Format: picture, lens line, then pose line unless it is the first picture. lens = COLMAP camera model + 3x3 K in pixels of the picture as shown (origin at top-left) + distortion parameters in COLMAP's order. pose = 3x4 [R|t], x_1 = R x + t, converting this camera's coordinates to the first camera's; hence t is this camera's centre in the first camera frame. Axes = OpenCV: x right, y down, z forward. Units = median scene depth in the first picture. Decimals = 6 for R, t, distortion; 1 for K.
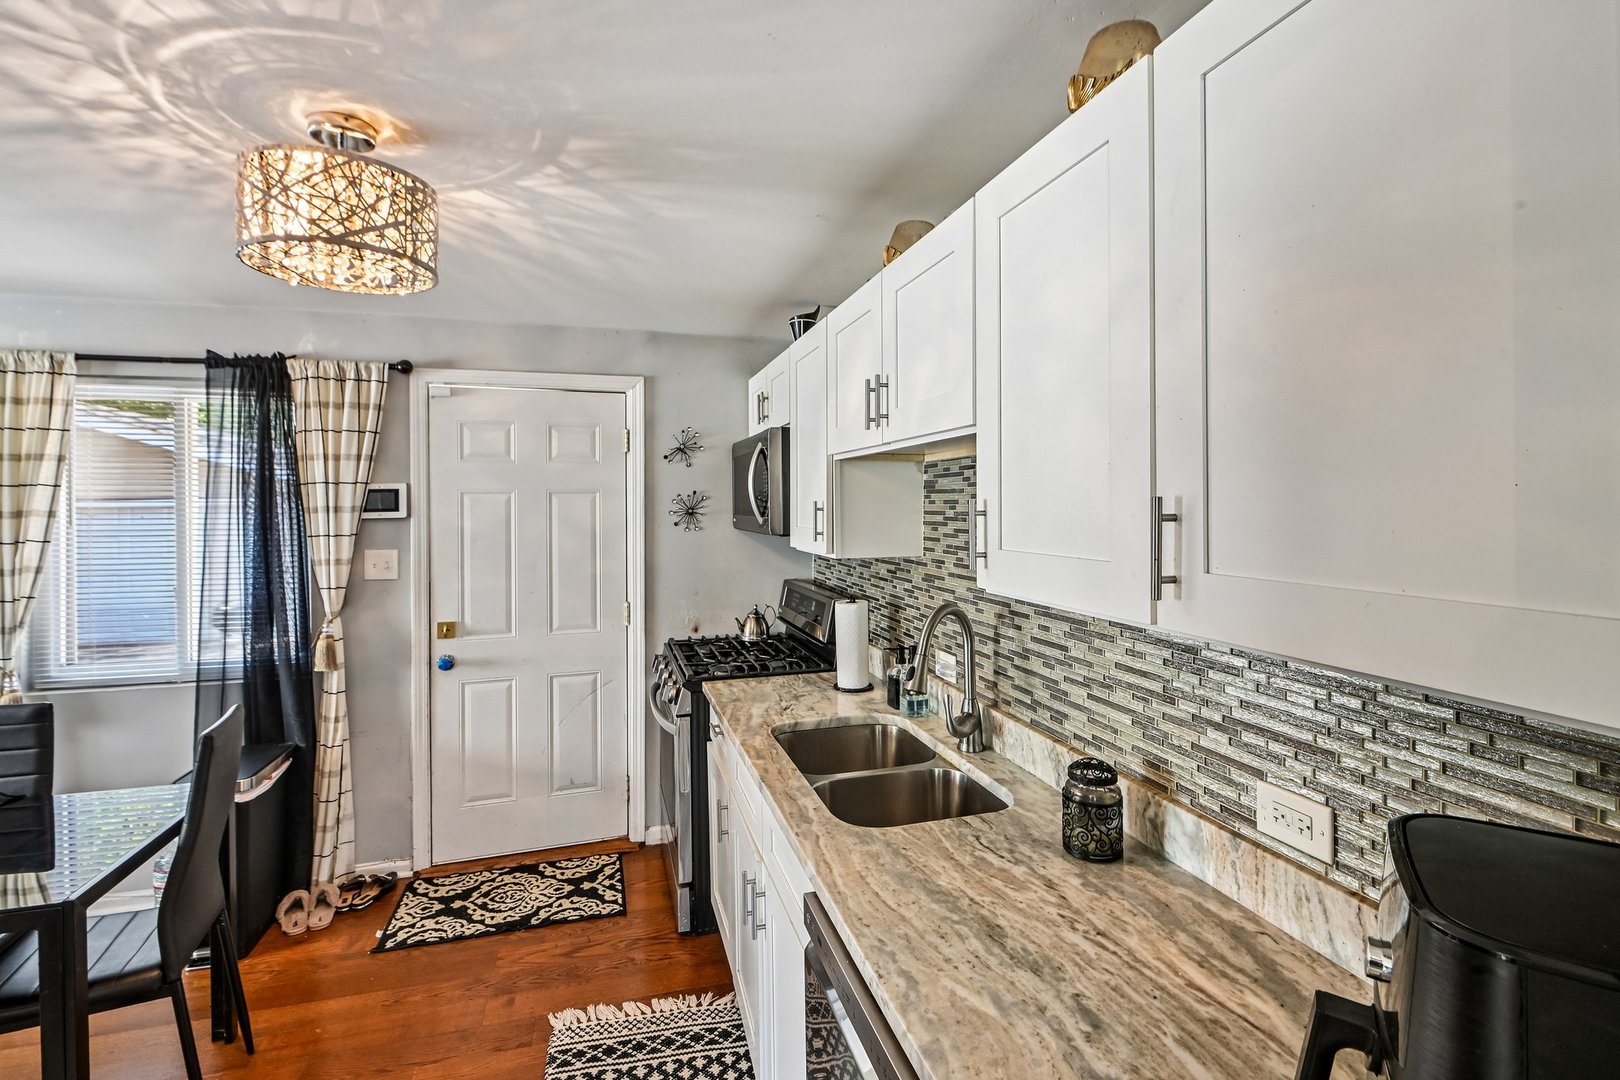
lens RADIAL K [[731.7, 0, 809.3], [0, 731.7, 505.9], [0, 0, 1]] dist [-0.008883, -0.003153]
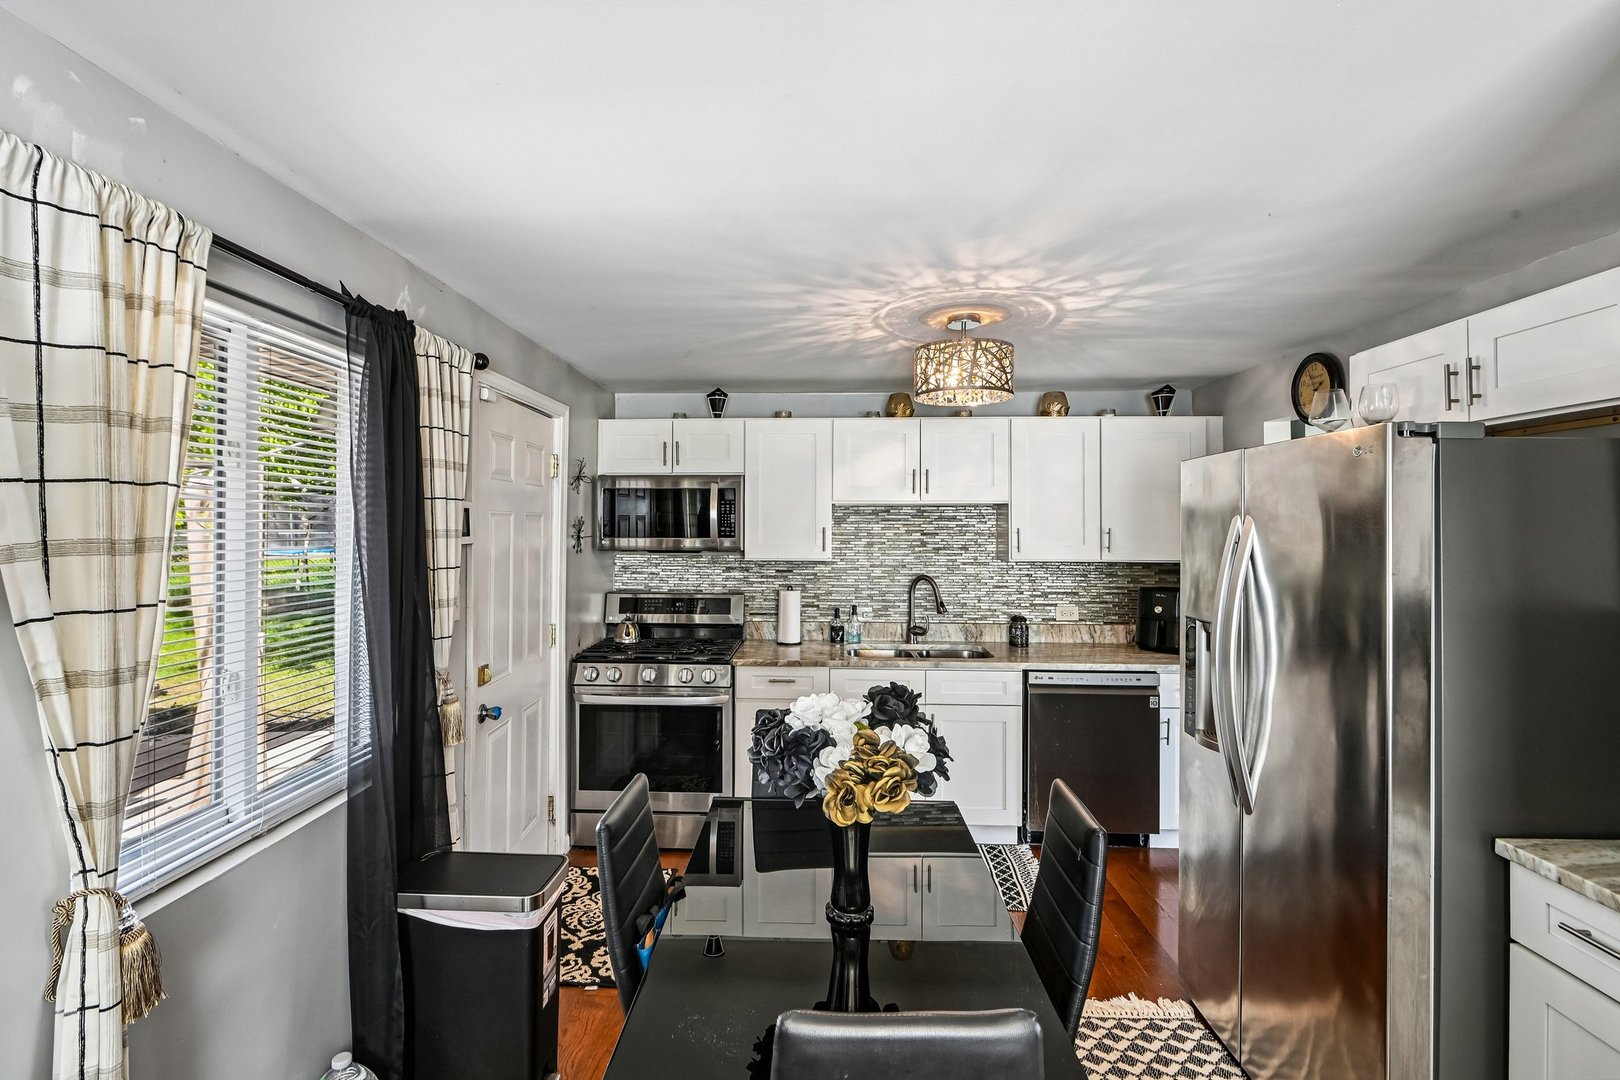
lens RADIAL K [[731.7, 0, 784.1], [0, 731.7, 532.7], [0, 0, 1]] dist [-0.008883, -0.003153]
pose [[0.335974, -0.001056, 0.941871, -1.374408], [0.000253, 0.999999, 0.001031, 0.003652], [-0.941871, -0.000108, 0.335974, 0.448003]]
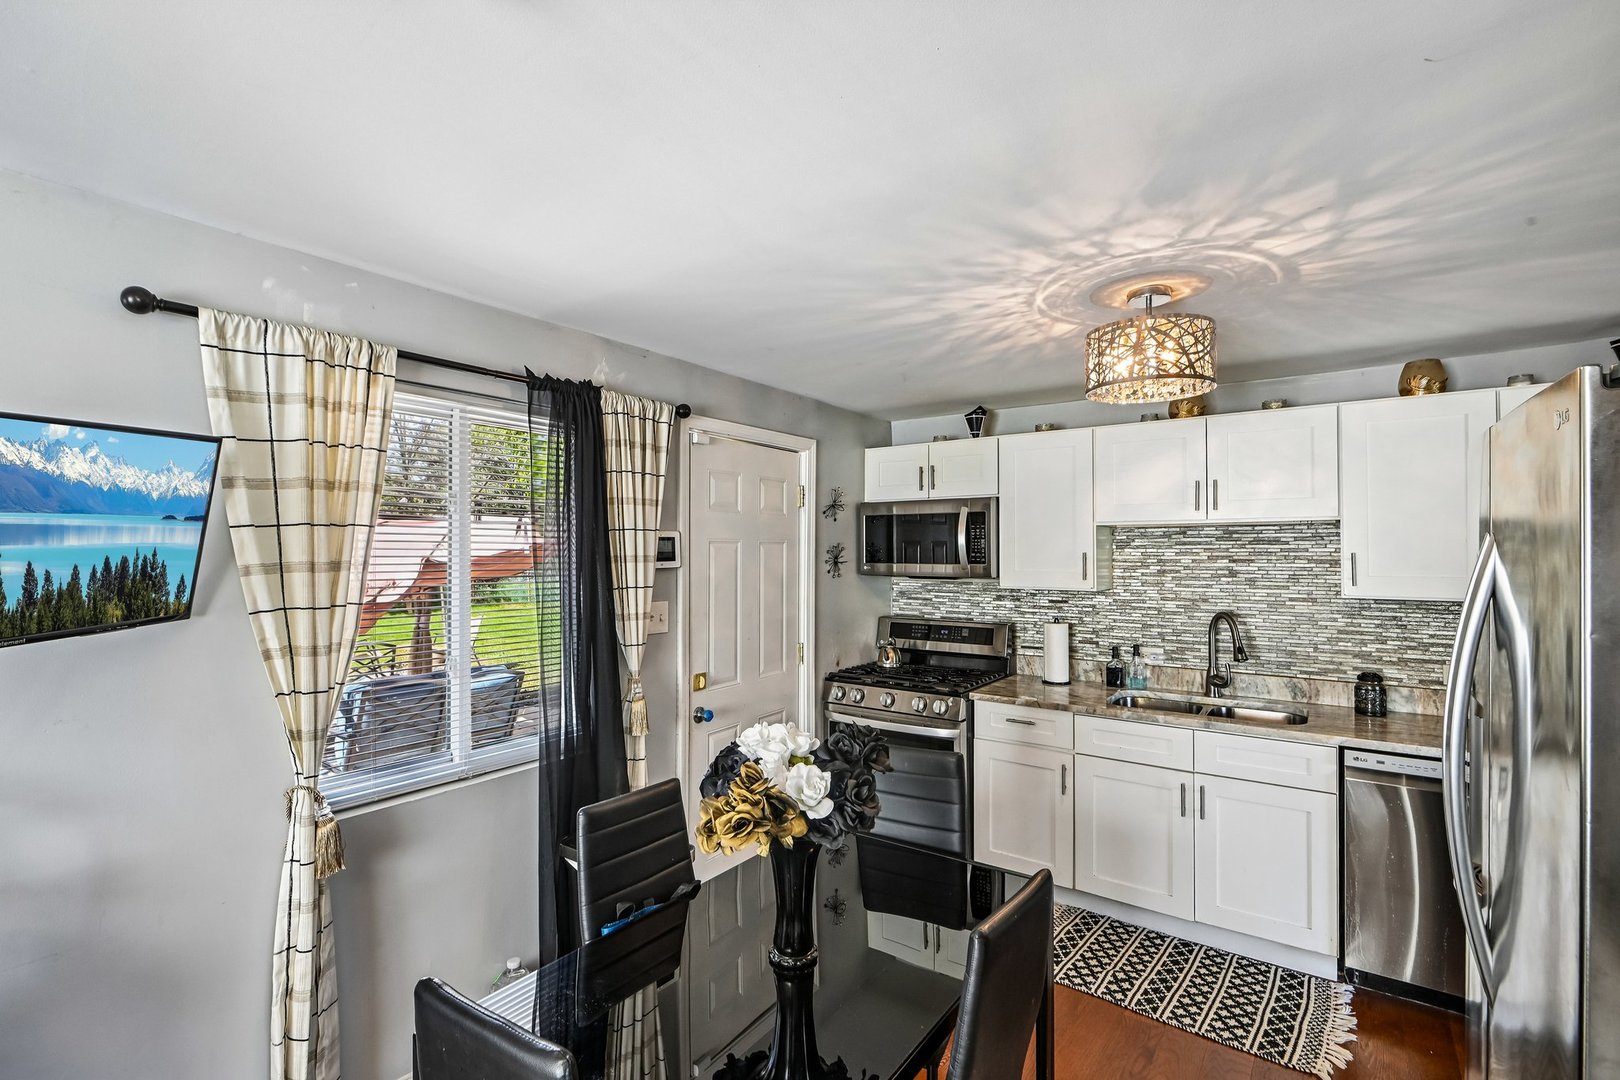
lens RADIAL K [[731.7, 0, 809.5], [0, 731.7, 551.3], [0, 0, 1]] dist [-0.008883, -0.003153]
pose [[0.794570, 0.005963, 0.607144, -1.135854], [-0.001042, 0.999964, -0.008457, 0.003302], [-0.607172, 0.006087, 0.794547, 0.144156]]
